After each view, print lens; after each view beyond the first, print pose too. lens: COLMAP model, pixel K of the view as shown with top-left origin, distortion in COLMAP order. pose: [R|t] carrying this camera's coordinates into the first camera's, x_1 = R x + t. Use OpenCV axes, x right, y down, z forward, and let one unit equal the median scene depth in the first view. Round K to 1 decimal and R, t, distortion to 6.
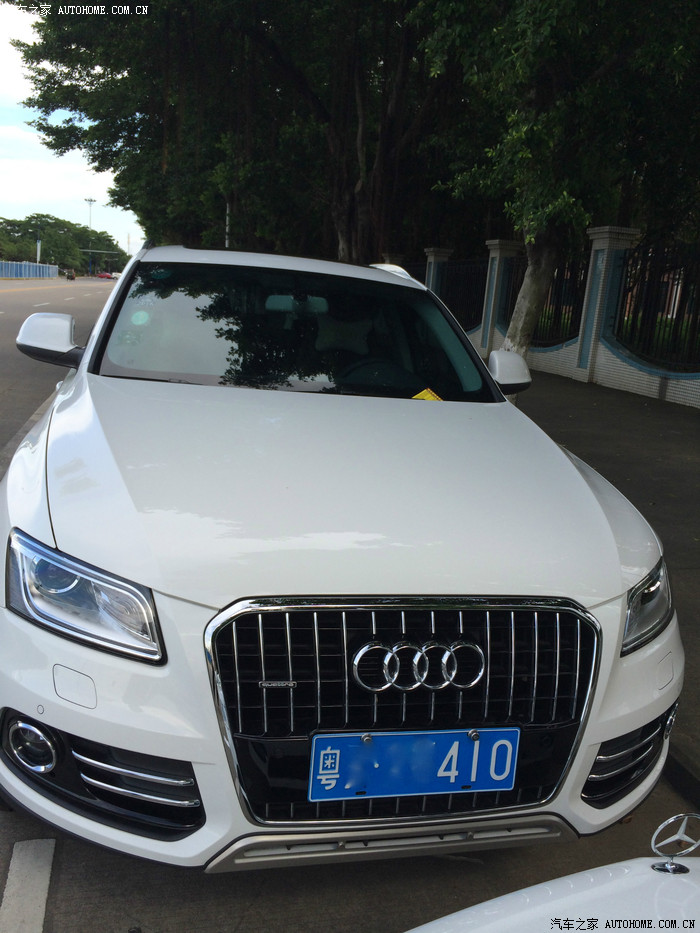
lens RADIAL K [[799.4, 0, 353.8], [0, 799.4, 465.1], [0, 0, 1]] dist [0.083170, -0.119613]
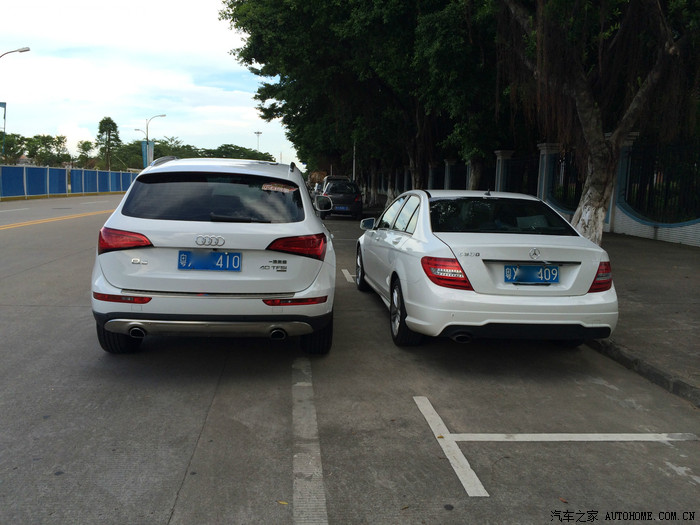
lens RADIAL K [[599.7, 0, 350.4], [0, 599.7, 259.3], [0, 0, 1]] dist [0.083170, -0.119613]
pose [[0.987410, -0.037234, -0.153734, 0.053399], [0.023277, 0.995523, -0.091606, 0.113132], [0.156457, 0.086874, 0.983857, -0.505990]]
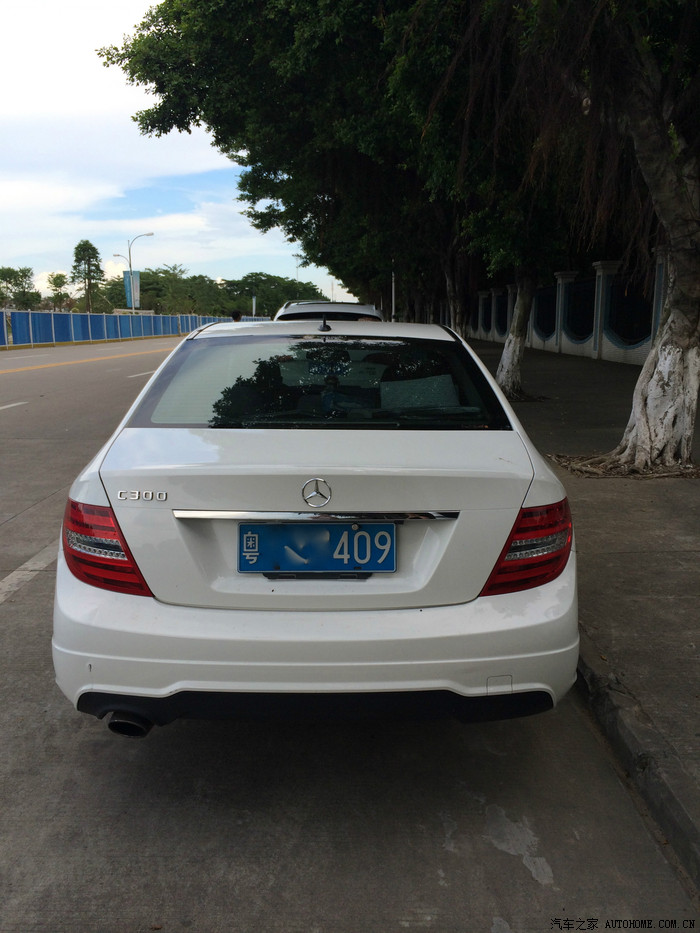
lens RADIAL K [[799.4, 0, 353.8], [0, 799.4, 465.1], [0, 0, 1]] dist [0.083170, -0.119613]
pose [[0.967097, -0.042137, -0.250894, 0.139365], [0.032324, 0.998547, -0.043107, 0.086465], [0.252346, 0.033579, 0.967054, -0.332973]]
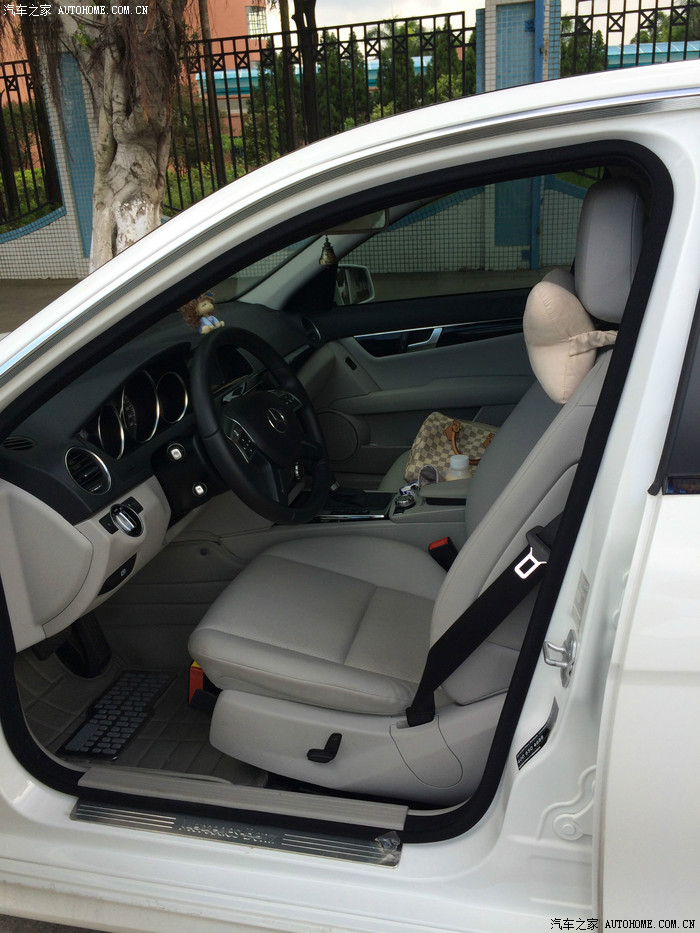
lens RADIAL K [[799.4, 0, 353.8], [0, 799.4, 465.1], [0, 0, 1]] dist [0.083170, -0.119613]
pose [[0.471230, -0.408766, 0.781571, -0.035809], [0.278610, 0.909739, 0.307817, 0.030309], [-0.836851, 0.072701, 0.542582, -0.104676]]
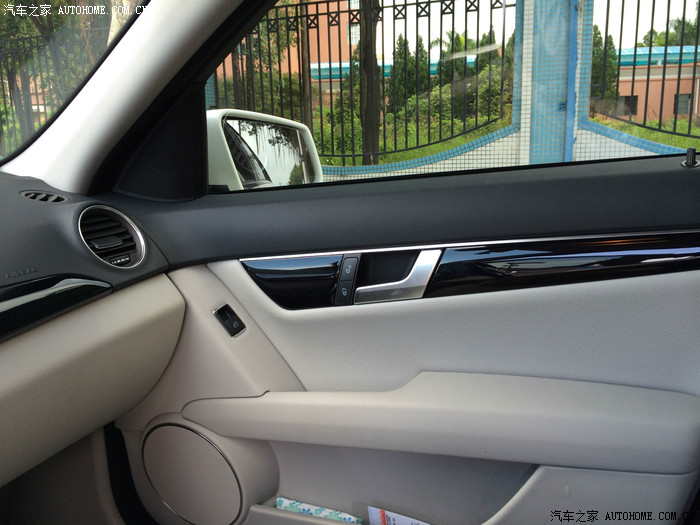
lens RADIAL K [[611.4, 0, 350.0], [0, 611.4, 262.5], [0, 0, 1]] dist [0.027412, 0.008274]
pose [[0.566231, -0.266473, 0.779984, 0.061692], [0.248663, 0.957435, 0.146580, 0.050635], [-0.785843, 0.110955, 0.608391, -0.060471]]
